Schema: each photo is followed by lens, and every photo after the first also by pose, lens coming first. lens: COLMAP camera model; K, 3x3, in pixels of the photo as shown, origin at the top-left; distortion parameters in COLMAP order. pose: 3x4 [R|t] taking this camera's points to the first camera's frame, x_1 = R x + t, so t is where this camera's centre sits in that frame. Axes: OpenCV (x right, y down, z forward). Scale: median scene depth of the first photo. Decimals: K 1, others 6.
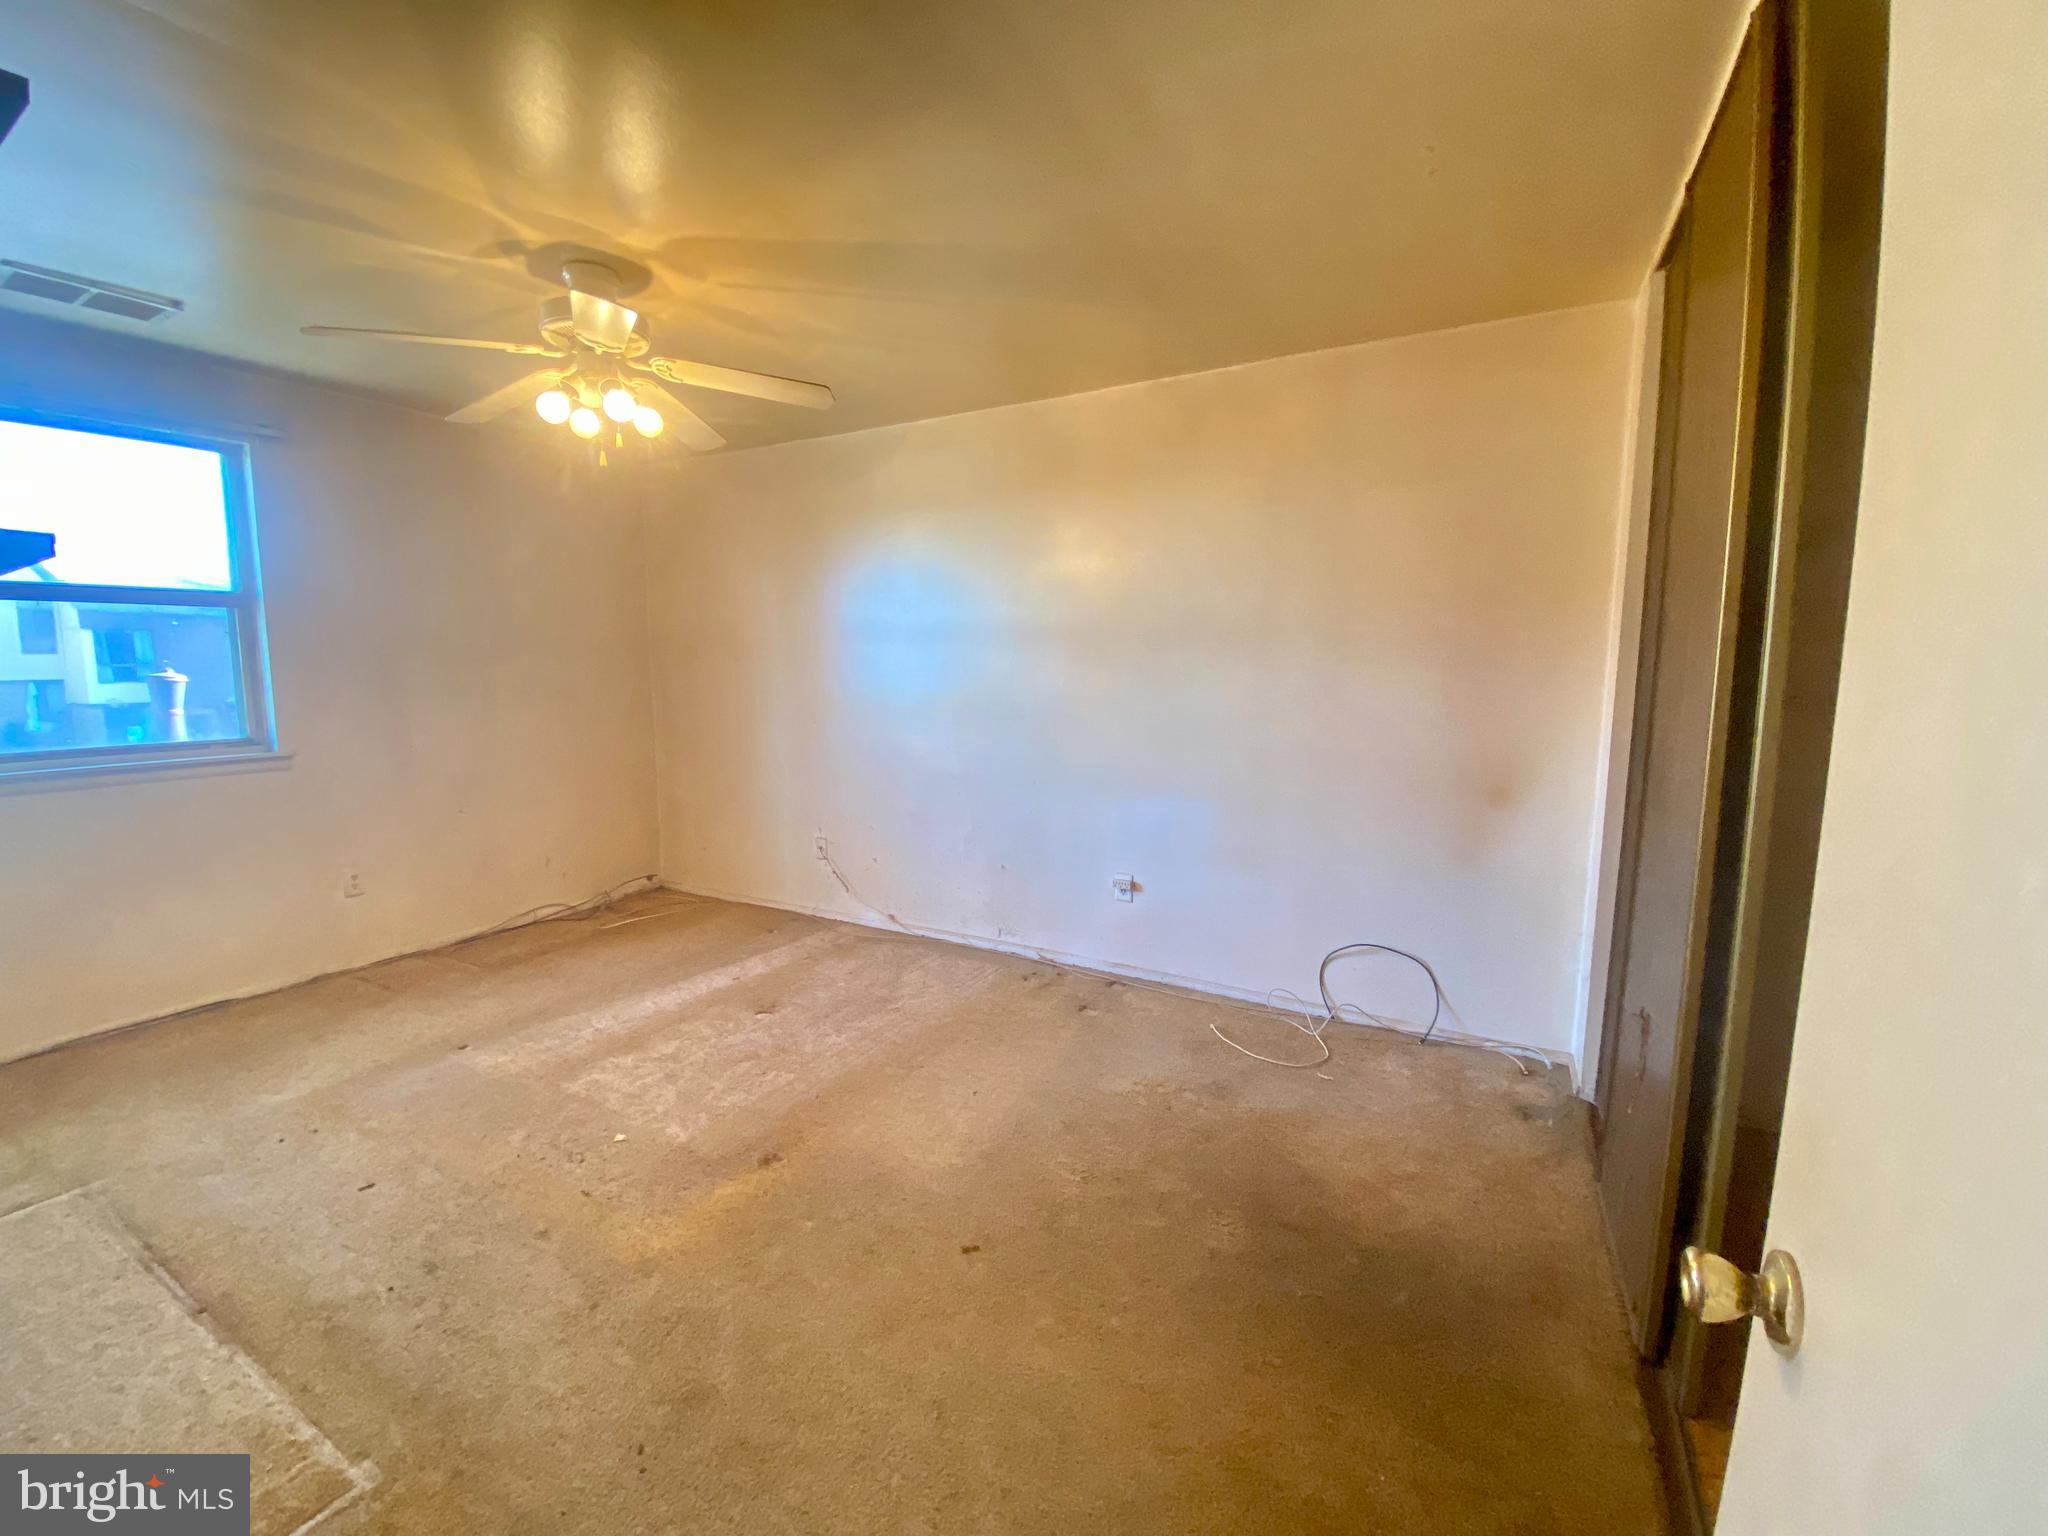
lens RADIAL K [[830.9, 0, 1025.7], [0, 830.9, 777.7], [0, 0, 1]] dist [0.021256, -0.022338]
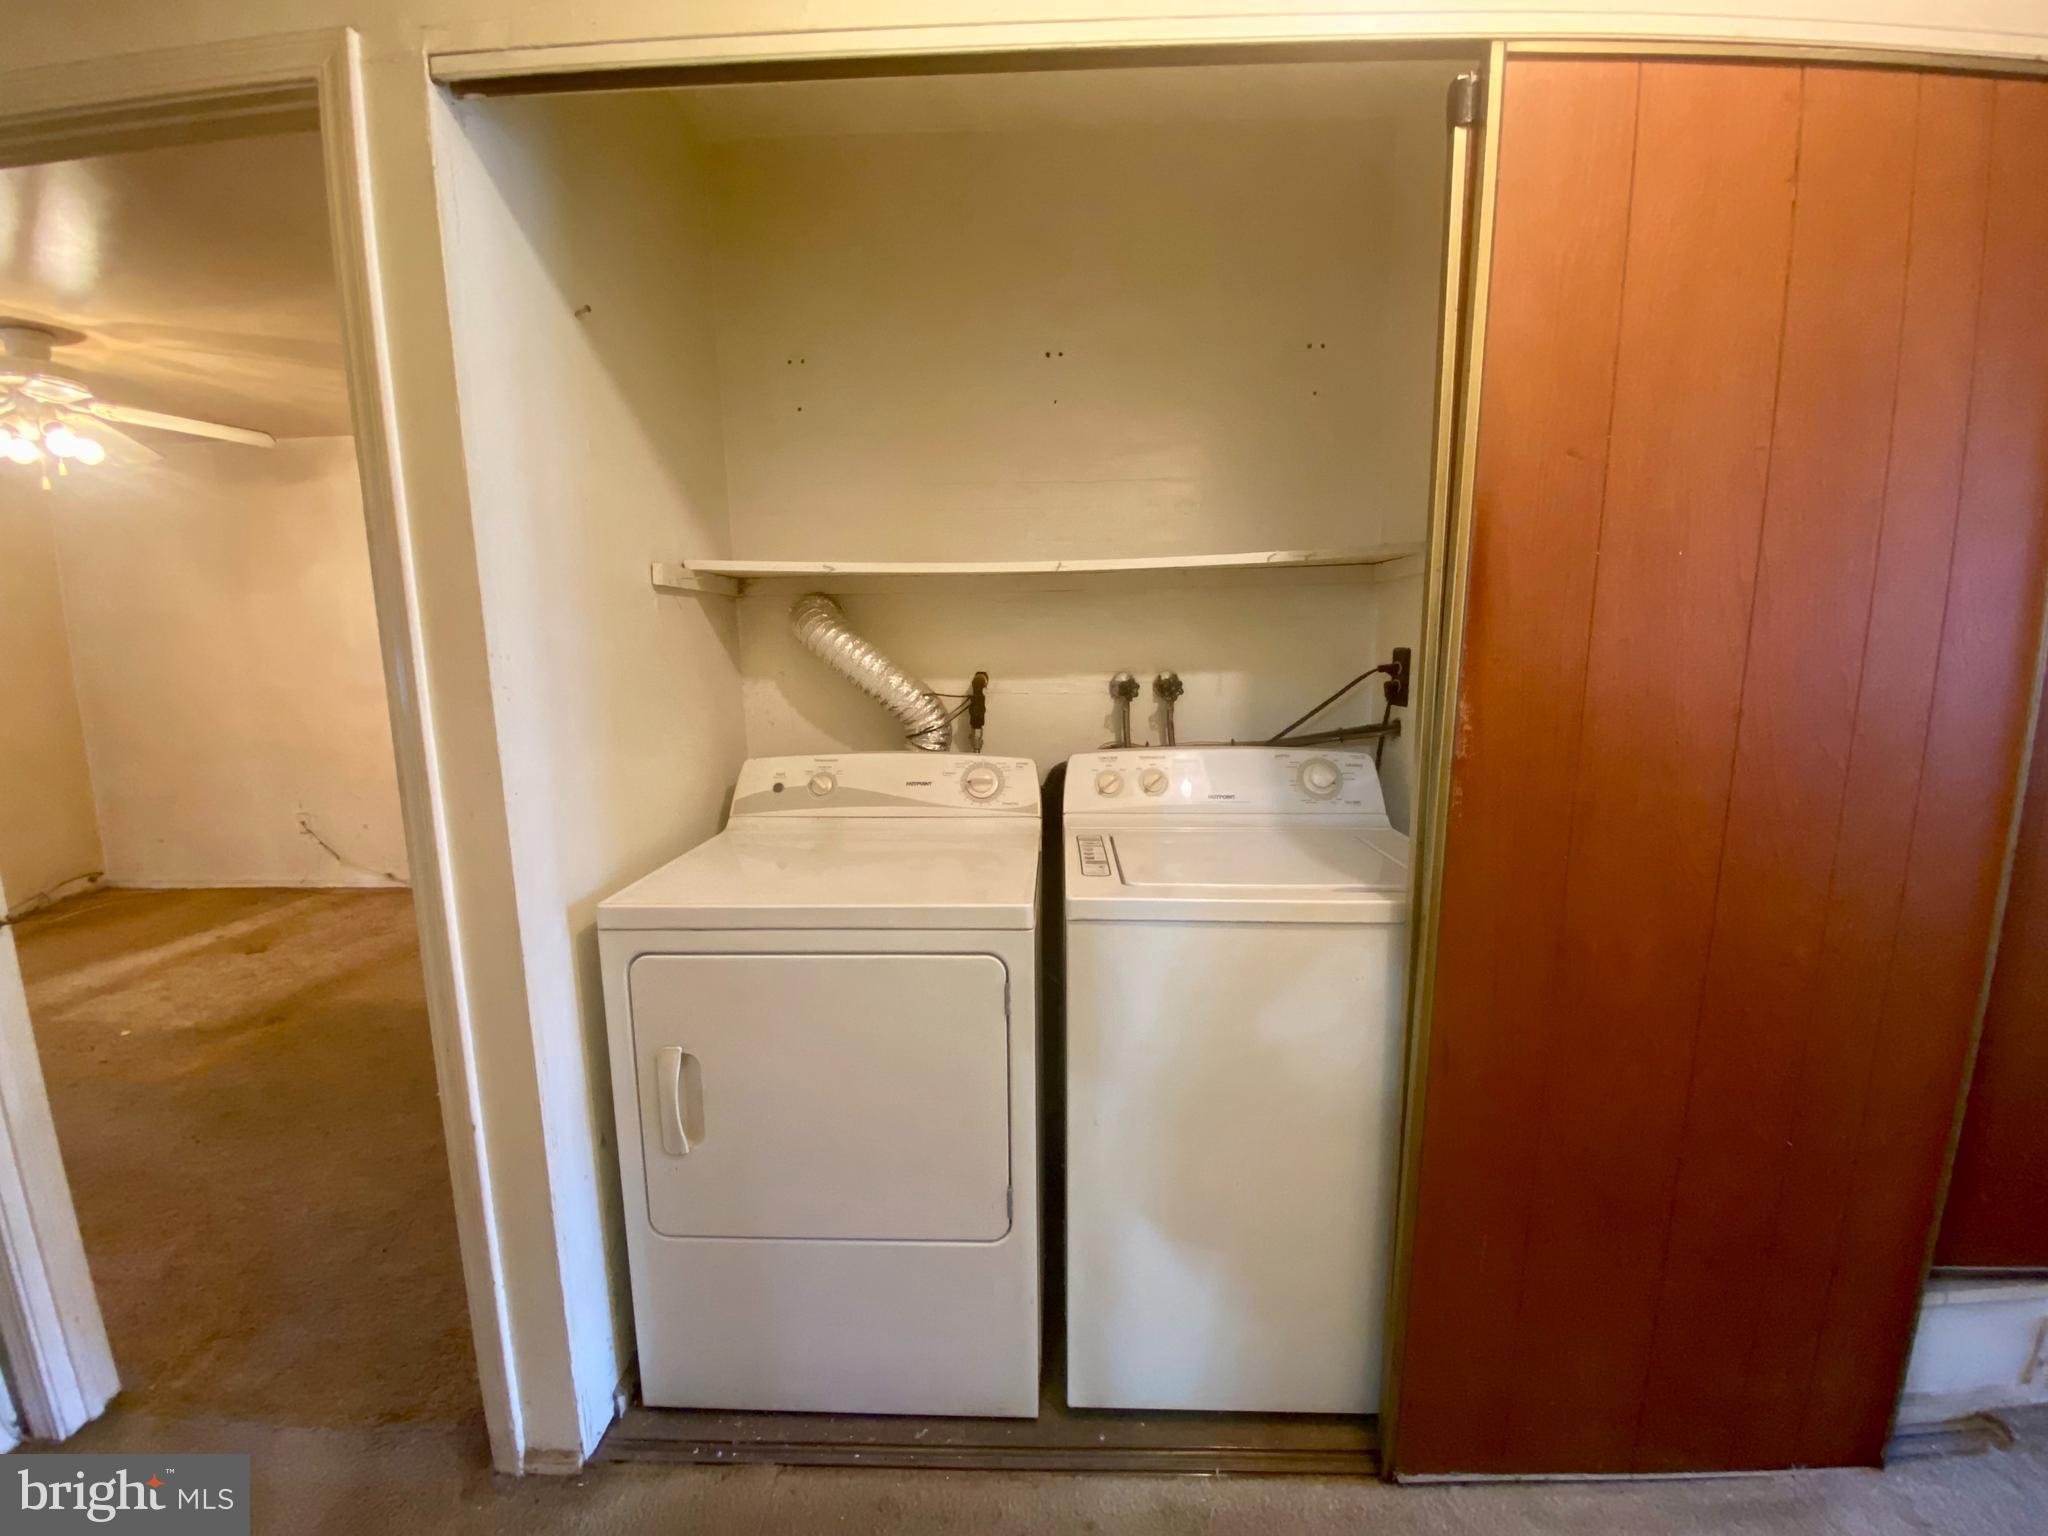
lens RADIAL K [[830.9, 0, 1025.7], [0, 830.9, 777.7], [0, 0, 1]] dist [0.021256, -0.022338]
pose [[0.887663, -0.089521, 0.451708, 0.139635], [0.081427, 0.995978, 0.037374, 0.086352], [-0.453237, 0.003606, 0.891383, -0.530197]]
